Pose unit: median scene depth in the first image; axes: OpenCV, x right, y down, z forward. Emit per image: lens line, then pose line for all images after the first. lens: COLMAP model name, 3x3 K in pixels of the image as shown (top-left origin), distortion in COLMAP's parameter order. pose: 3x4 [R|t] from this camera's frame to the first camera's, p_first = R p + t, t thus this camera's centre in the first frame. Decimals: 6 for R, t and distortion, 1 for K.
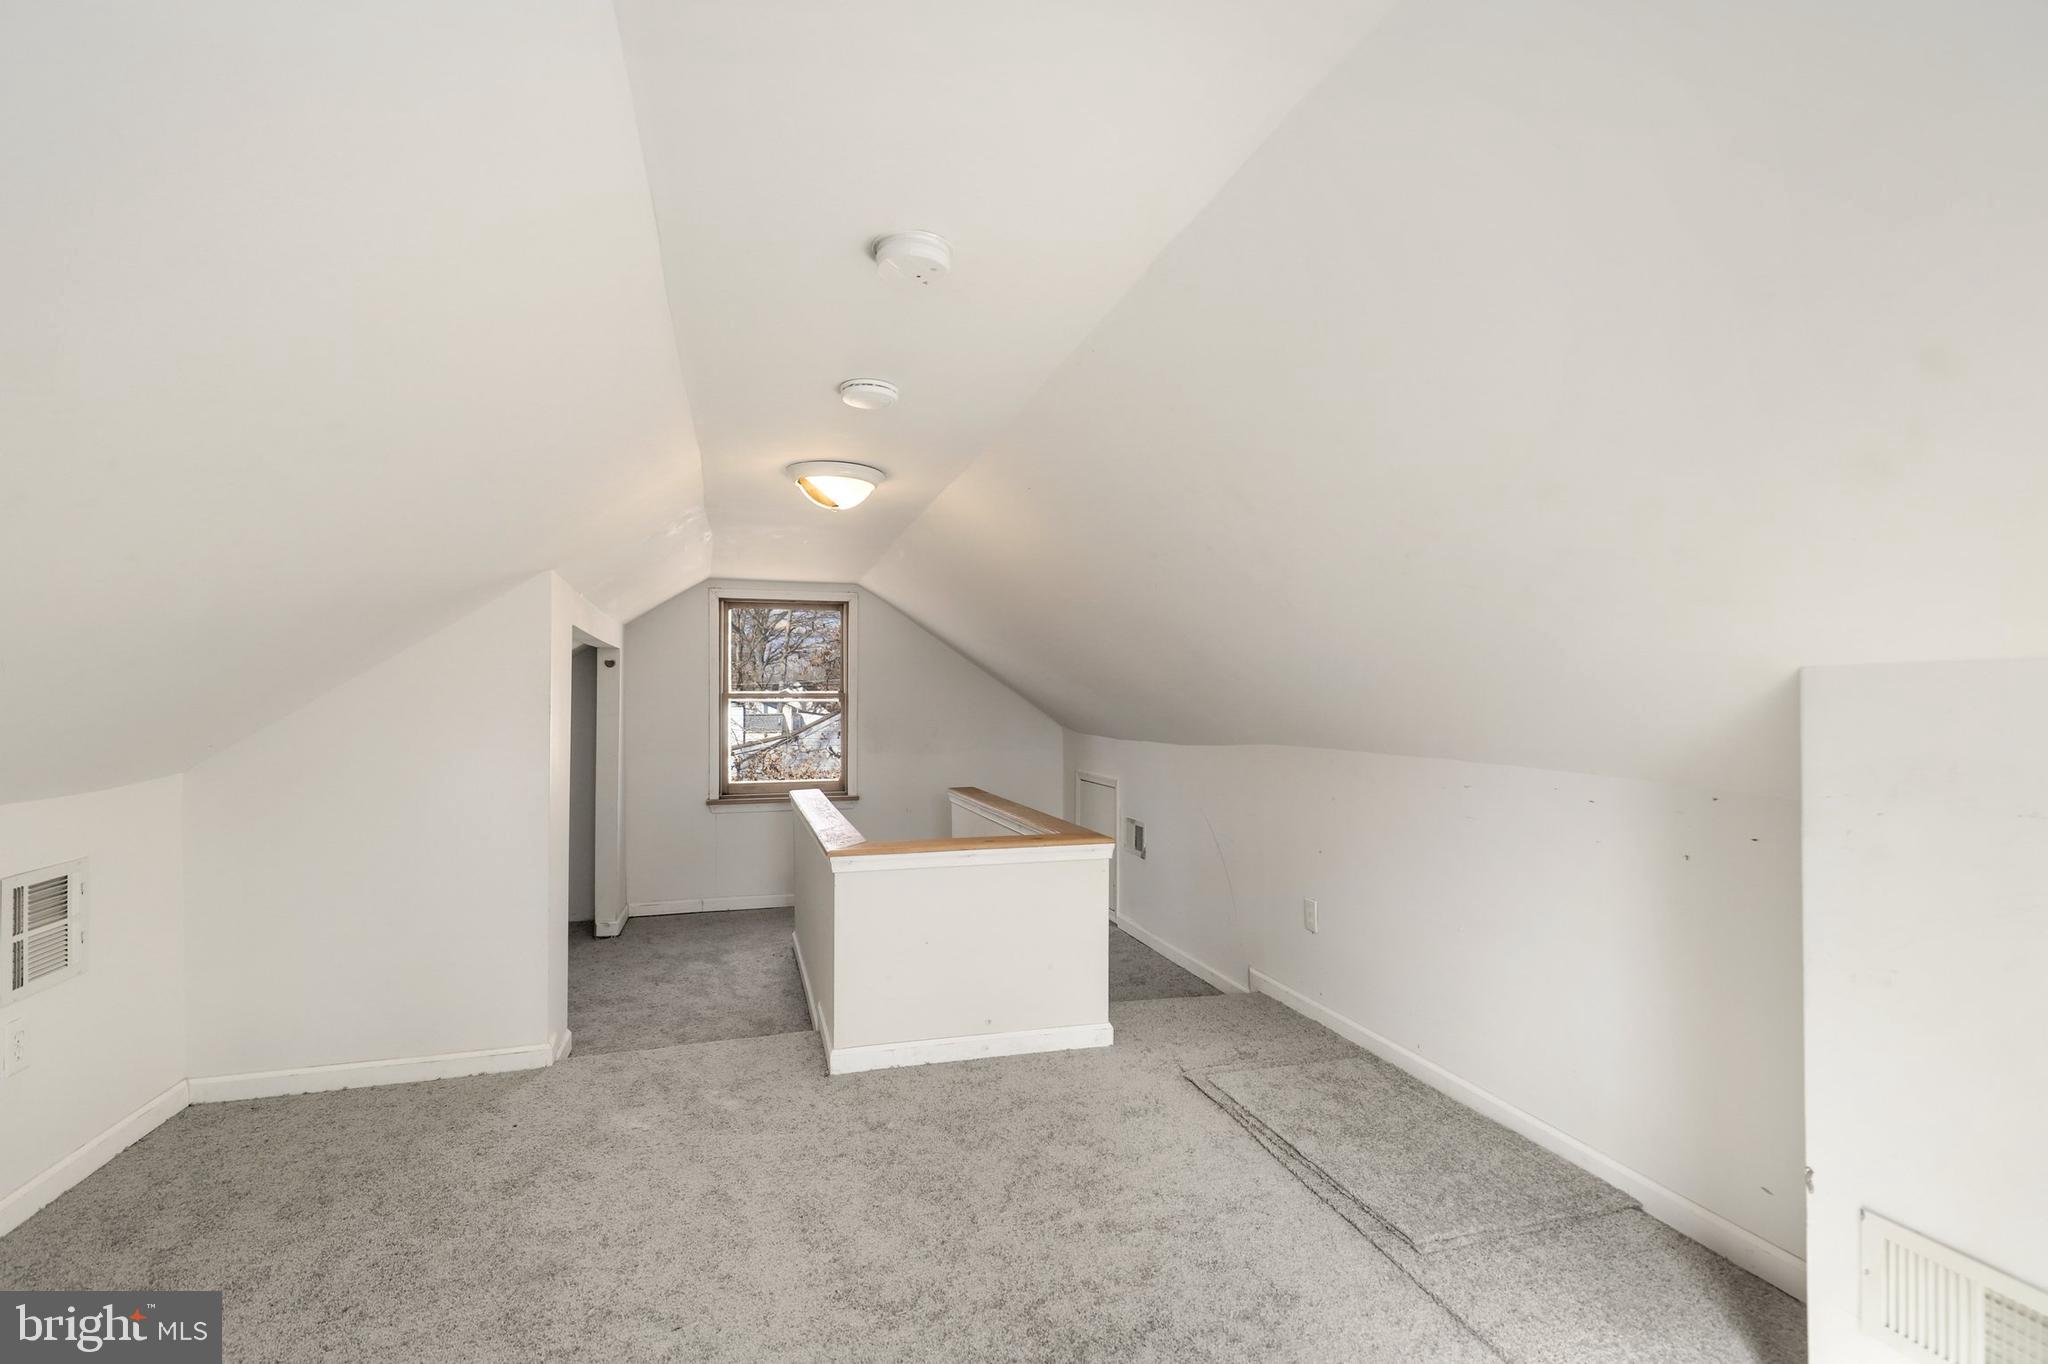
lens RADIAL K [[939.8, 0, 1031.7], [0, 939.8, 690.4], [0, 0, 1]] dist [-0.000488, -0.000252]
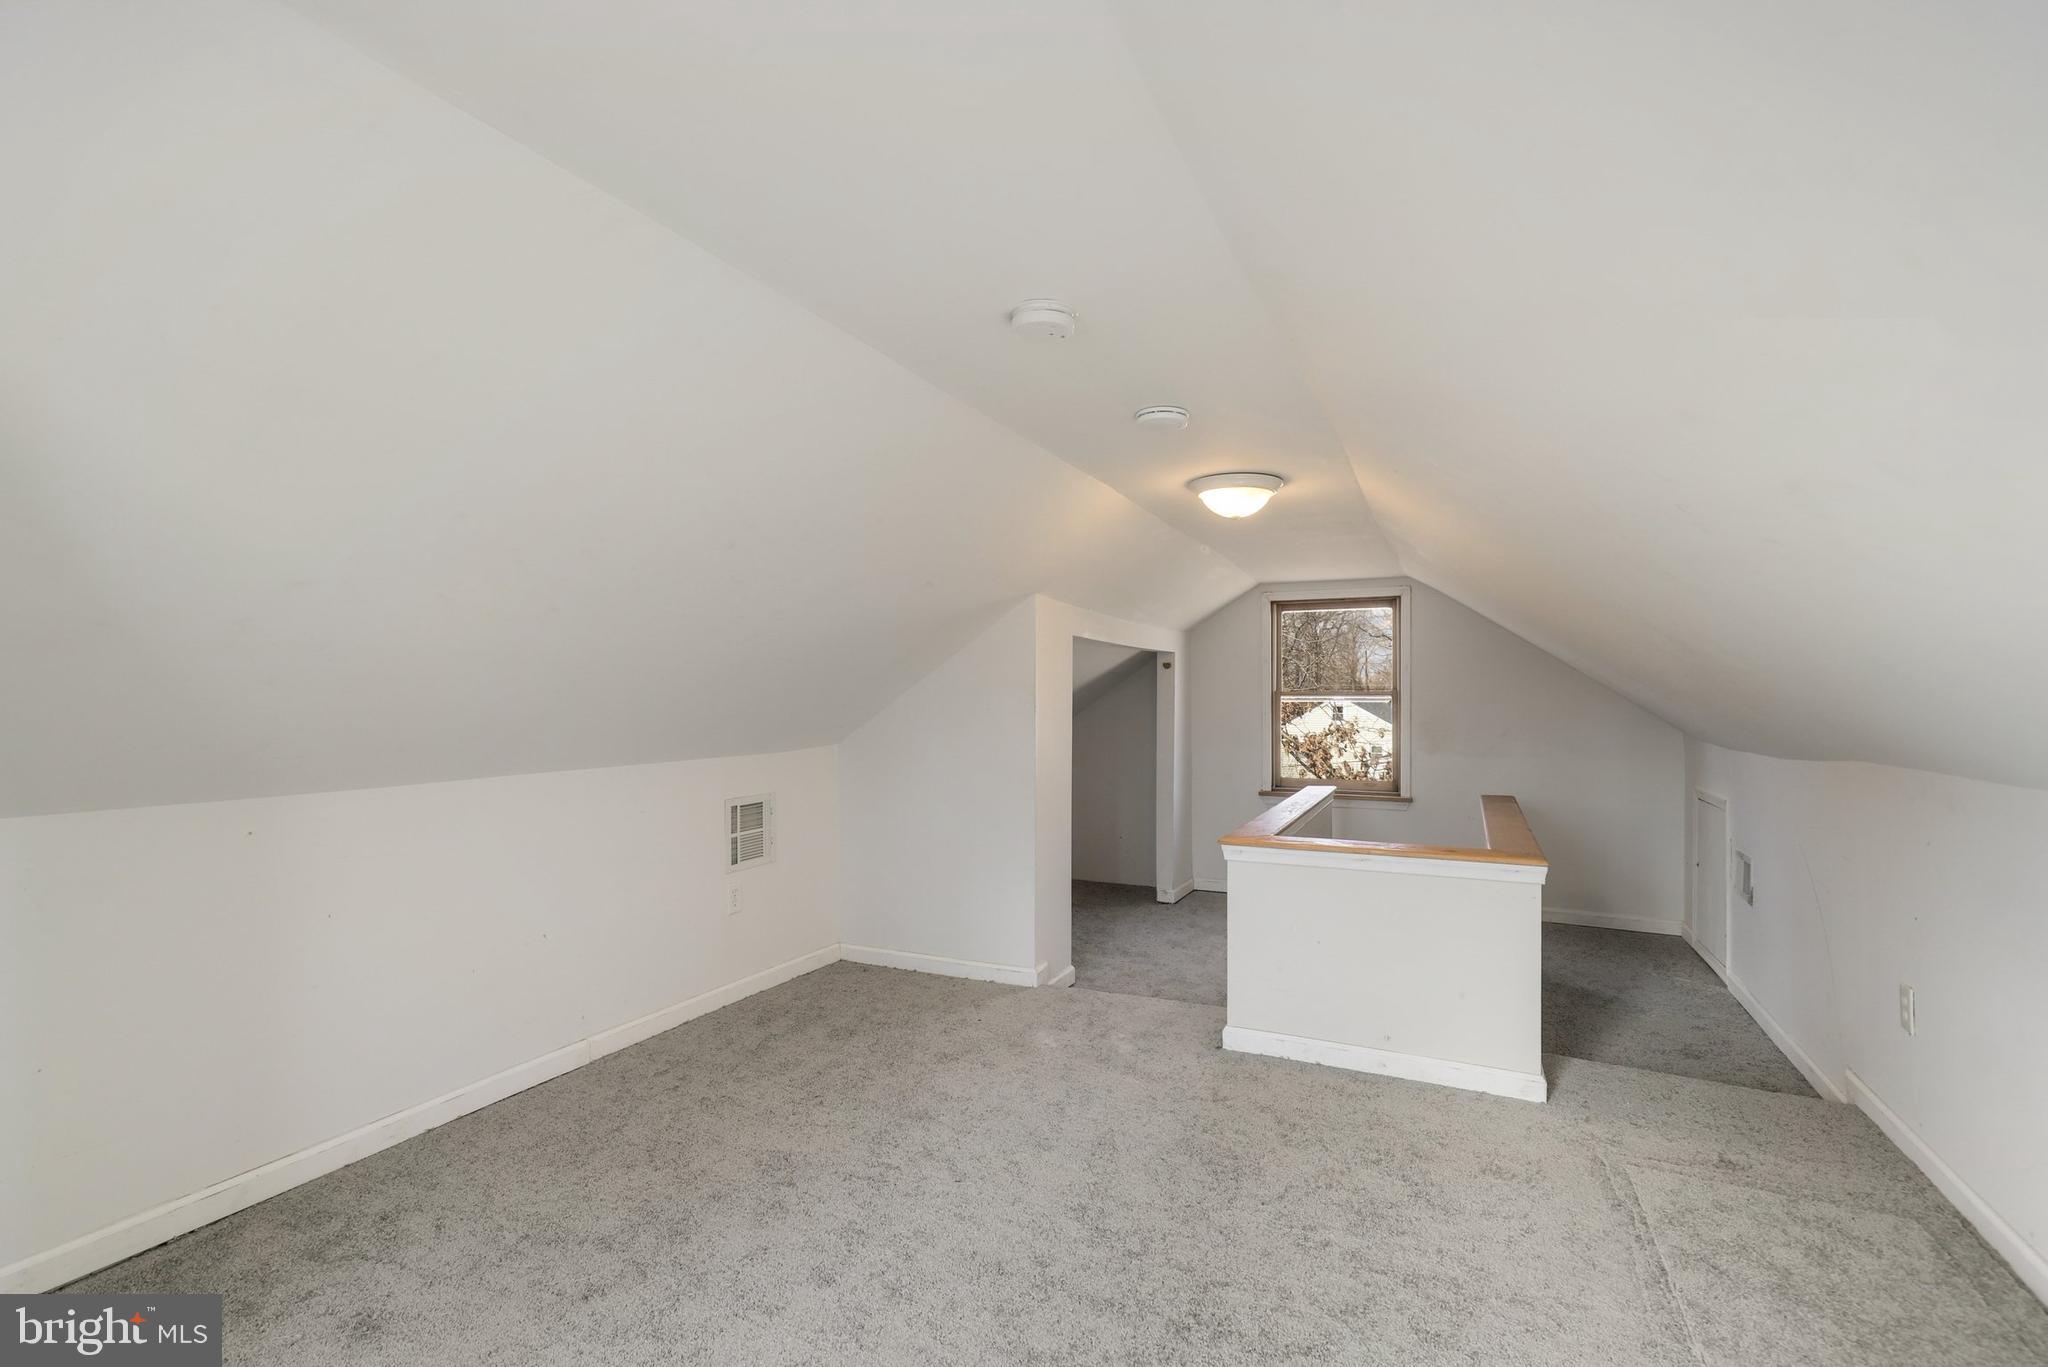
lens RADIAL K [[939.8, 0, 1031.7], [0, 939.8, 691.9], [0, 0, 1]] dist [-0.000488, -0.000252]
pose [[0.744938, -0.001192, -0.667133, 0.341698], [0.004897, 0.999981, 0.003682, -0.002140], [0.667116, -0.006010, 0.744930, 0.060187]]
